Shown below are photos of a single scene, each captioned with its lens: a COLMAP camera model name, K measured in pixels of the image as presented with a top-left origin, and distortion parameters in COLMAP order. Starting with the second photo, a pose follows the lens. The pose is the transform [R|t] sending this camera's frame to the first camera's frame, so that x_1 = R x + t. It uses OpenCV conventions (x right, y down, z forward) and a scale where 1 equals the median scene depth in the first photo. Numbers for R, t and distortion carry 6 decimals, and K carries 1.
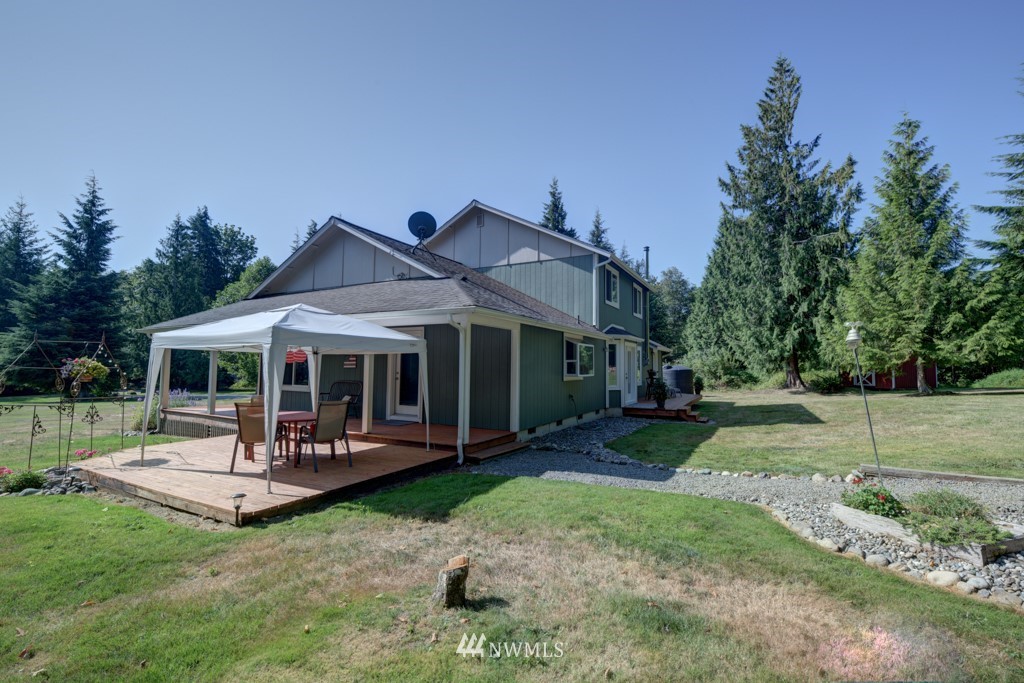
lens RADIAL K [[444.1, 0, 512.0], [0, 444.1, 341.5], [0, 0, 1]] dist [-0.011702, -0.000551]
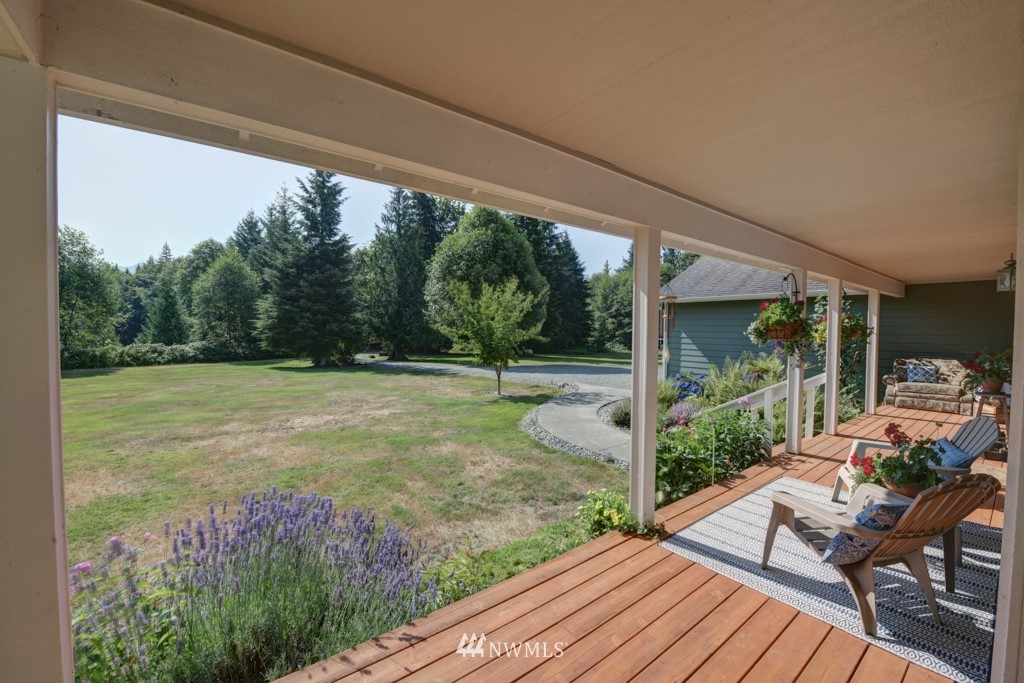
lens RADIAL K [[408.9, 0, 512.0], [0, 408.9, 341.5], [0, 0, 1]] dist [-0.013313, -0.003397]
pose [[0.917956, 0.009473, -0.396568, -0.215543], [0.024035, 0.996550, 0.079439, 0.014435], [0.395952, -0.082453, 0.914562, 0.317835]]
